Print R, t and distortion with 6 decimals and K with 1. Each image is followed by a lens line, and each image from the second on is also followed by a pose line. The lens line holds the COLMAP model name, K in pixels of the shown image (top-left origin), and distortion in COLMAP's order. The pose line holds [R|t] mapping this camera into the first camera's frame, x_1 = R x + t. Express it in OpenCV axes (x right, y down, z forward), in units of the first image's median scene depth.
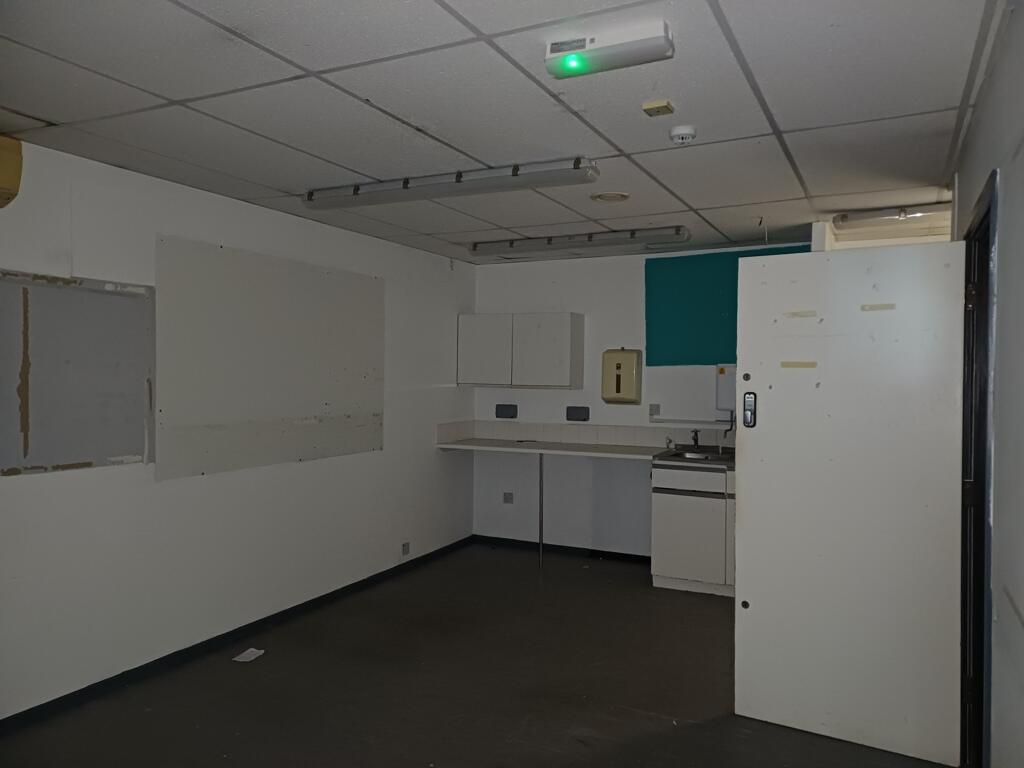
lens RADIAL K [[763.7, 0, 526.3], [0, 763.7, 383.7], [0, 0, 1]] dist [0.095653, -0.067553]
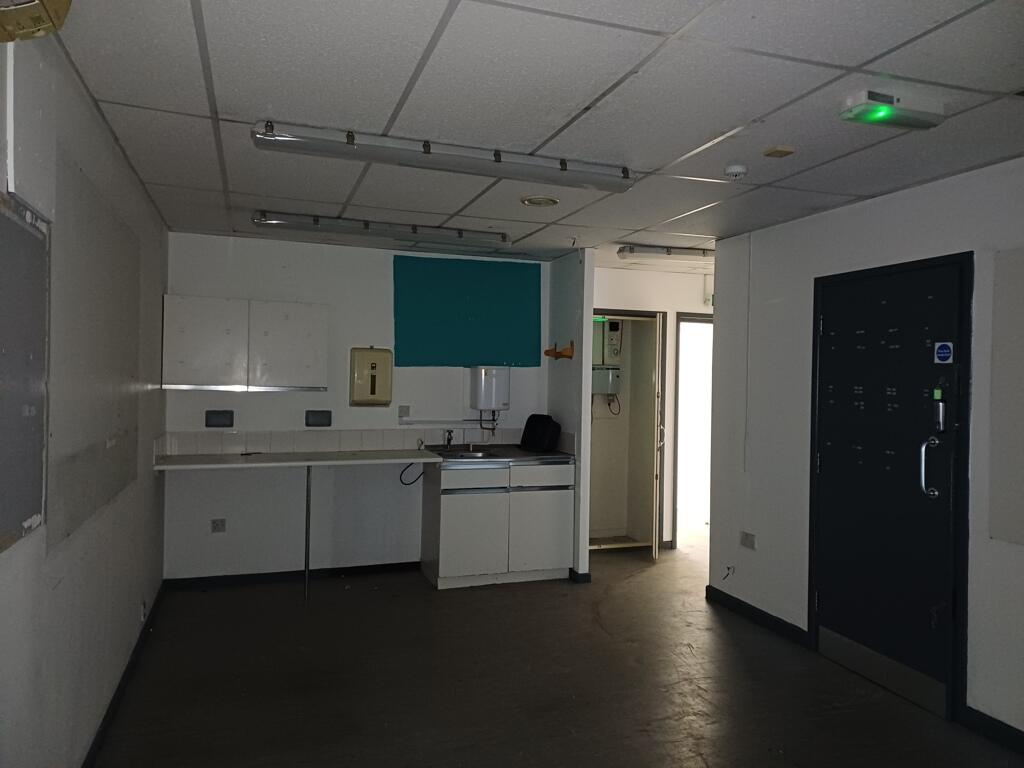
lens RADIAL K [[763.7, 0, 520.5], [0, 763.7, 392.8], [0, 0, 1]] dist [0.095653, -0.067553]
pose [[0.679740, -0.010520, 0.733377, -0.445523], [-0.002895, 0.999851, 0.017026, -0.006776], [-0.733447, -0.013696, 0.679609, 0.229729]]
